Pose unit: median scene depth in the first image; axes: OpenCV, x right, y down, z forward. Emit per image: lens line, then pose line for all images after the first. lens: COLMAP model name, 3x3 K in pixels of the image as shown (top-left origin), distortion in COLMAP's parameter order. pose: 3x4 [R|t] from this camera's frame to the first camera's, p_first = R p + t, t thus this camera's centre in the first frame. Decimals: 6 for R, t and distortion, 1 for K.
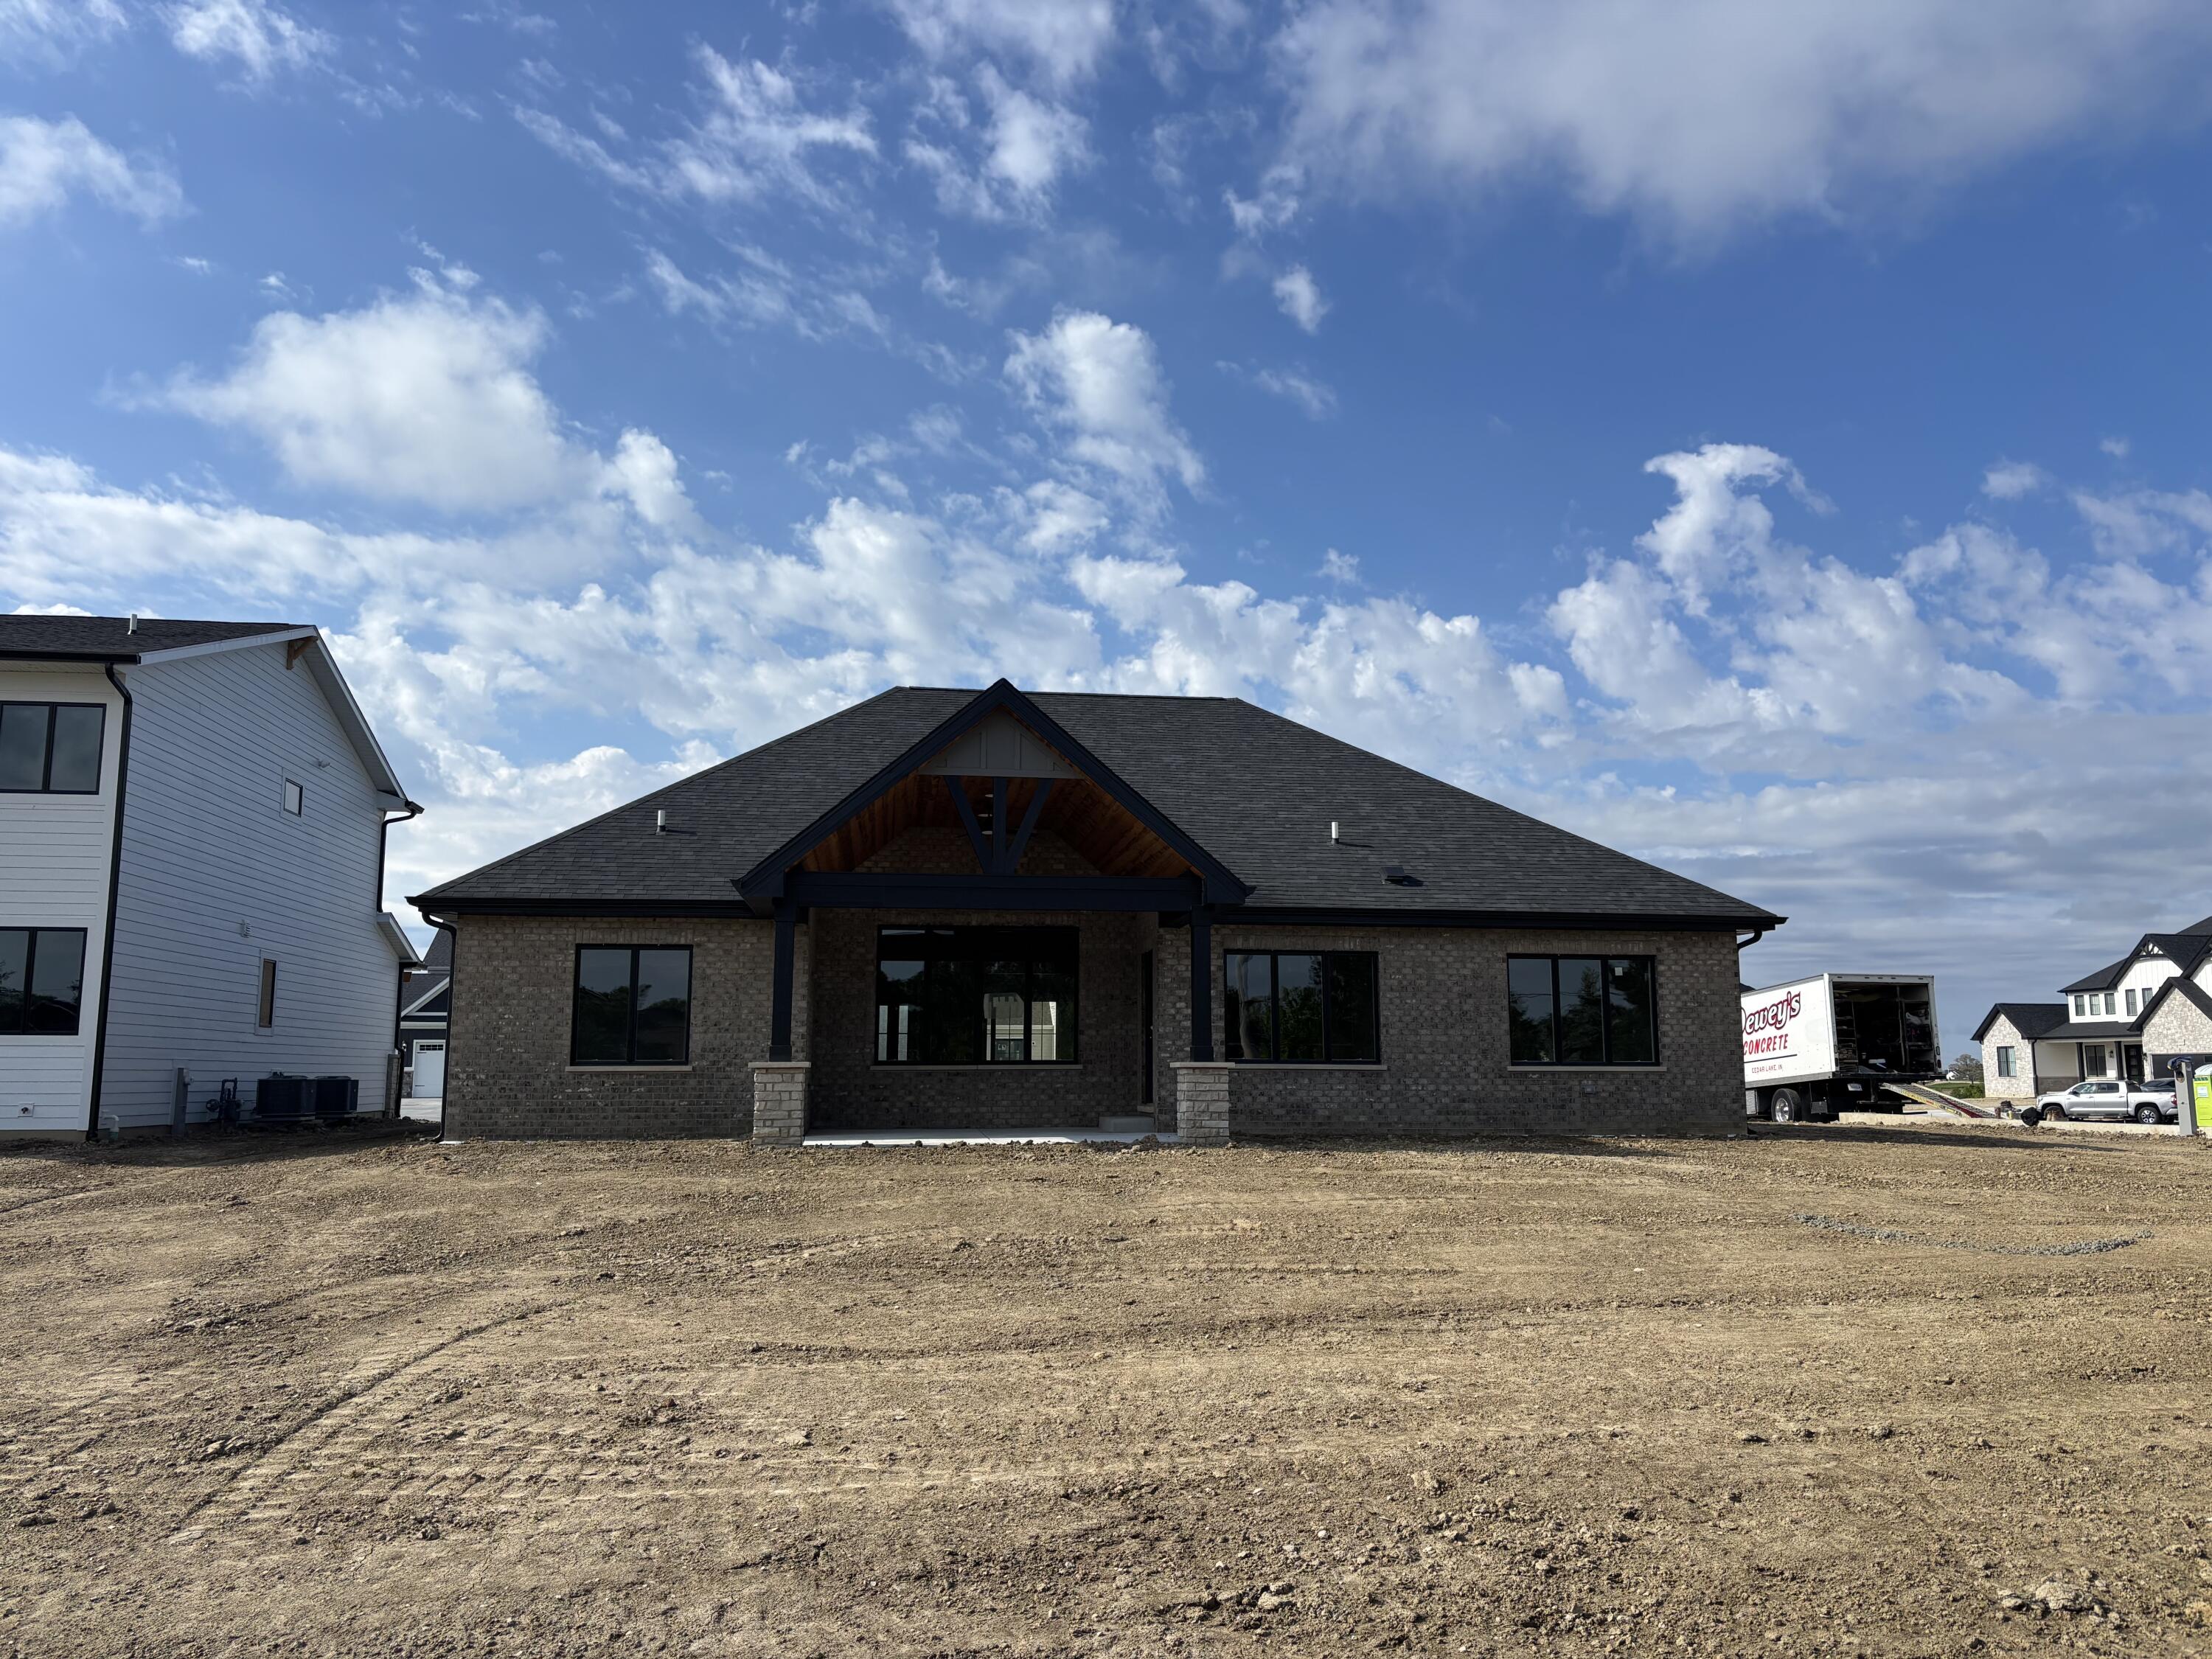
lens RADIAL K [[1633.3, 0, 1150.5], [0, 1633.3, 849.9], [0, 0, 1]] dist [0.003858, -0.255445]
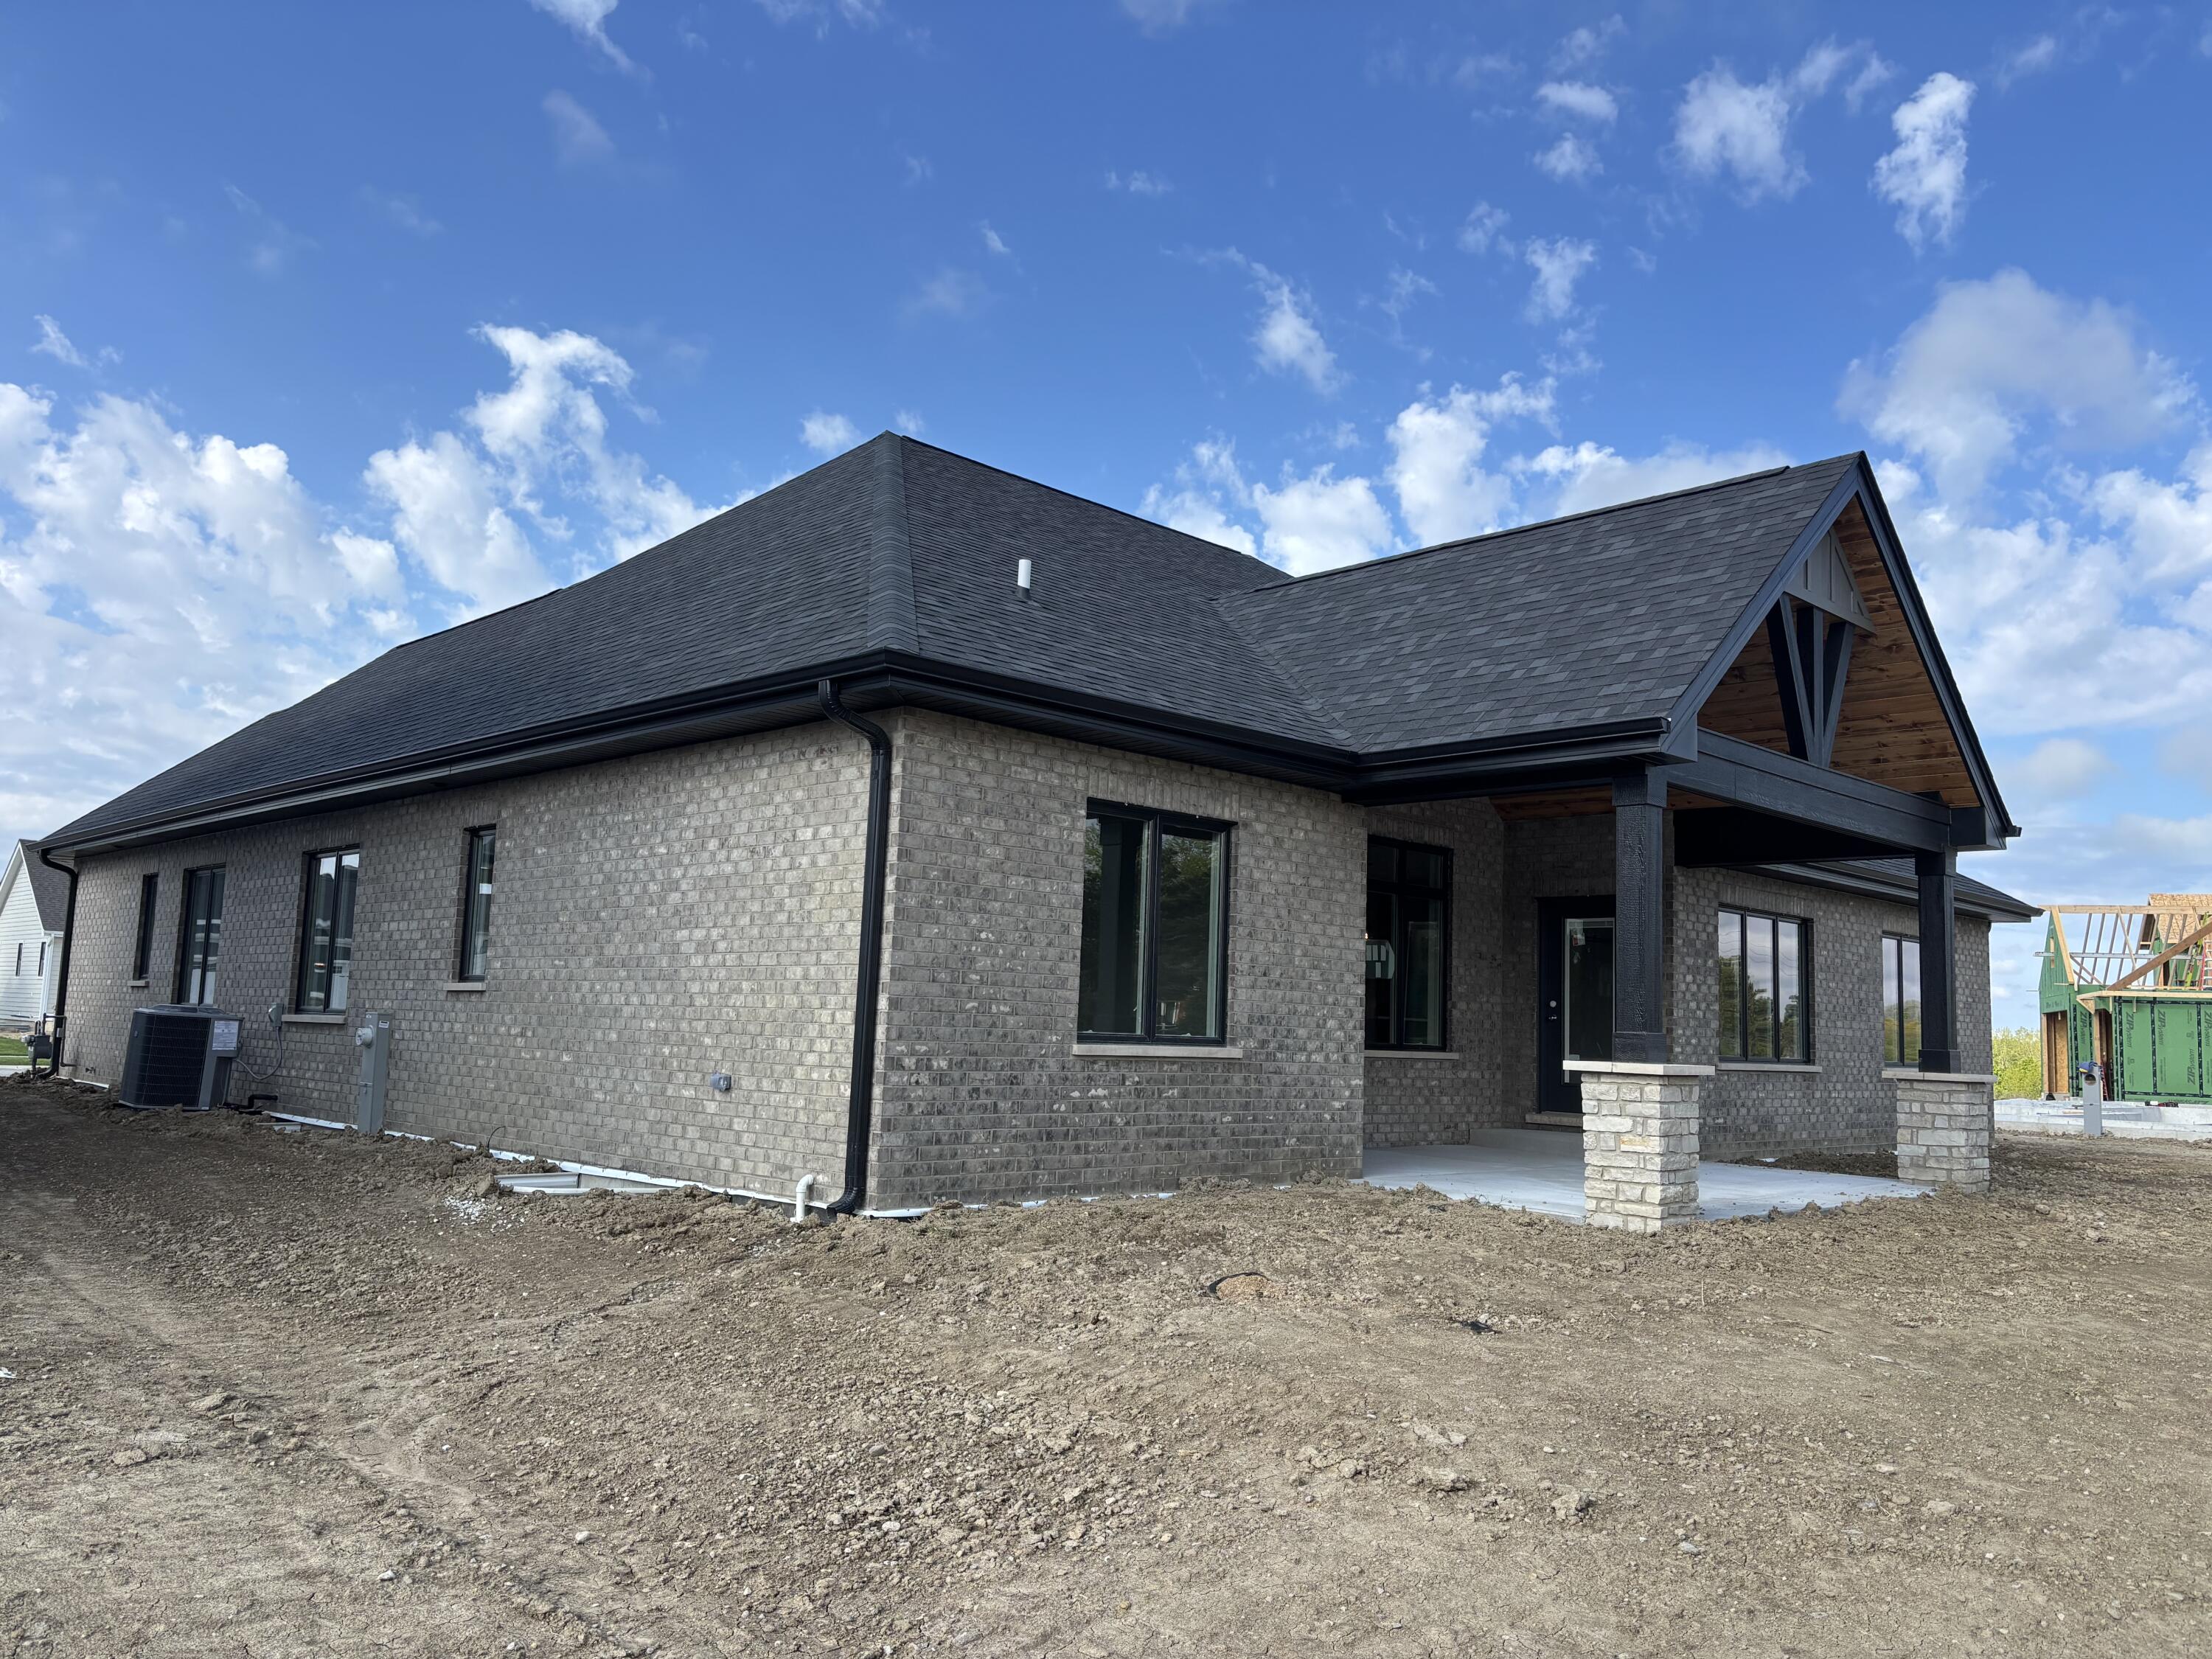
lens RADIAL K [[1672.9, 0, 1104.7], [0, 1672.9, 765.9], [0, 0, 1]] dist [-0.008659, -0.002010]
pose [[0.829413, 0.124122, 0.544672, -0.626399], [-0.117721, 0.991944, -0.046784, 0.071062], [-0.546091, -0.025316, 0.837343, 0.564778]]
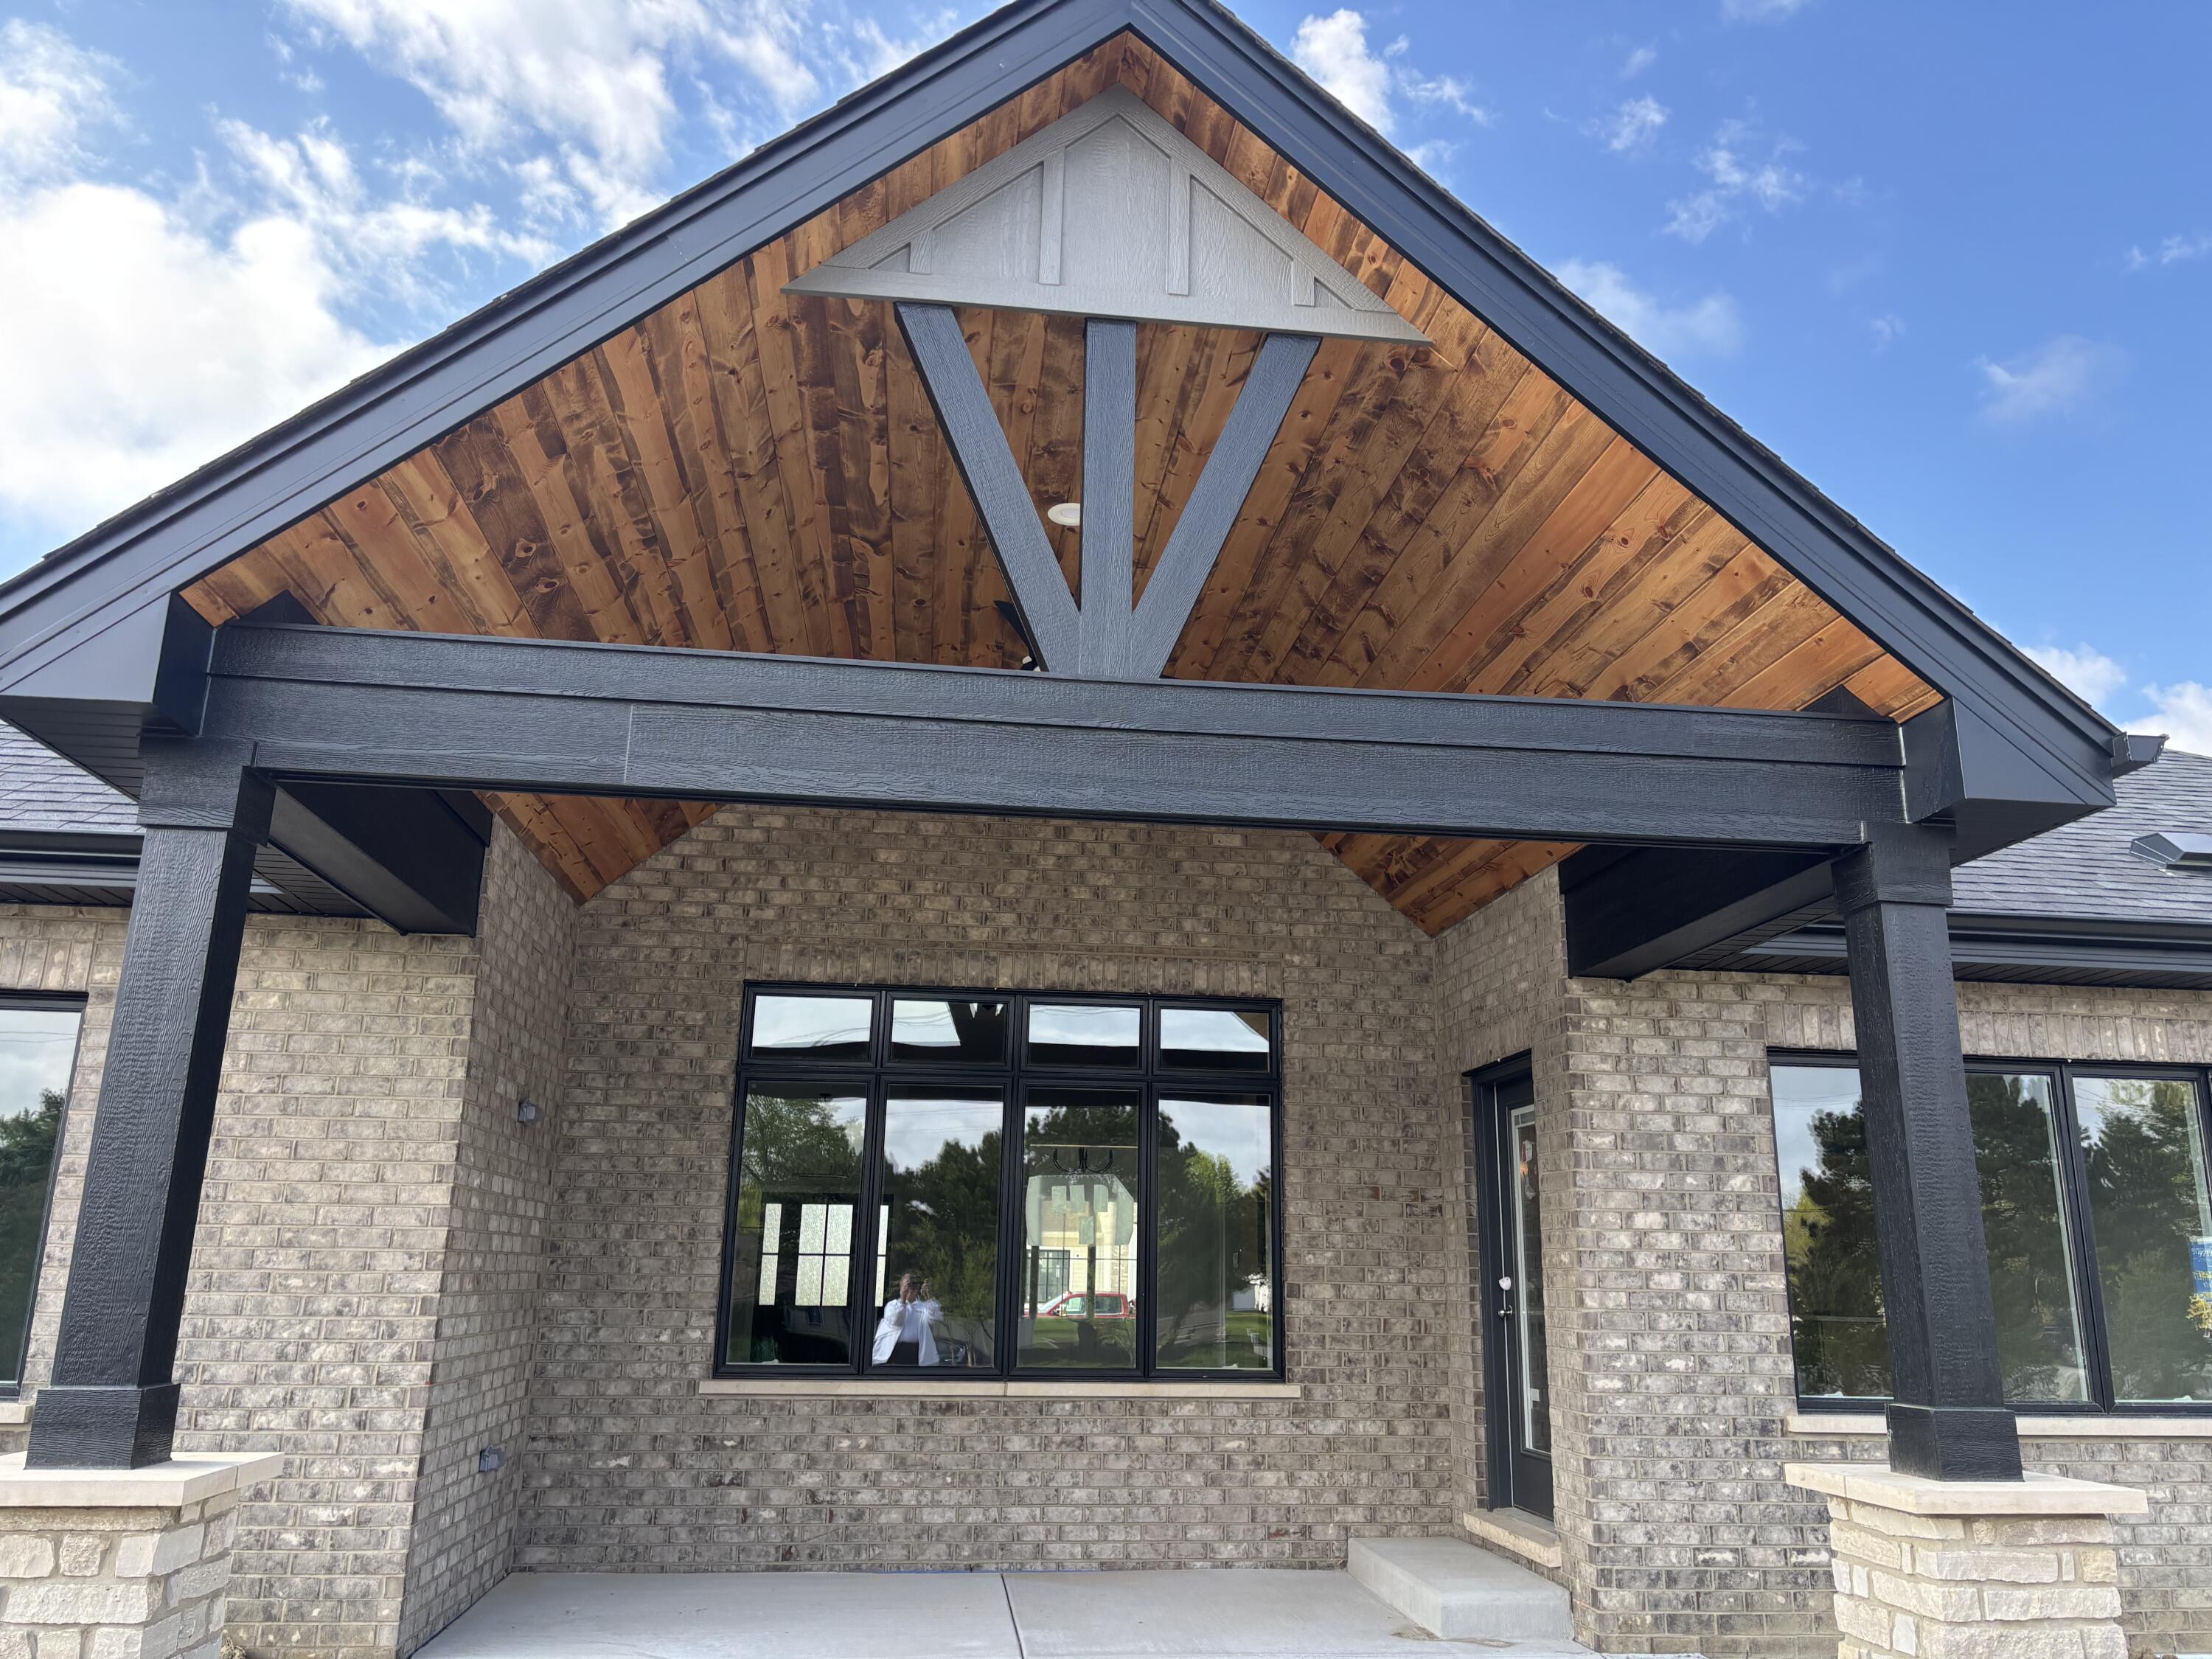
lens RADIAL K [[1706.6, 0, 1106.0], [0, 1706.6, 829.5], [0, 0, 1]] dist [0.009015, 0.003793]
pose [[0.998807, 0.007833, -0.048197, -0.075119], [-0.013745, 0.992239, -0.123583, 0.065377], [0.046855, 0.124098, 0.991163, 0.690974]]
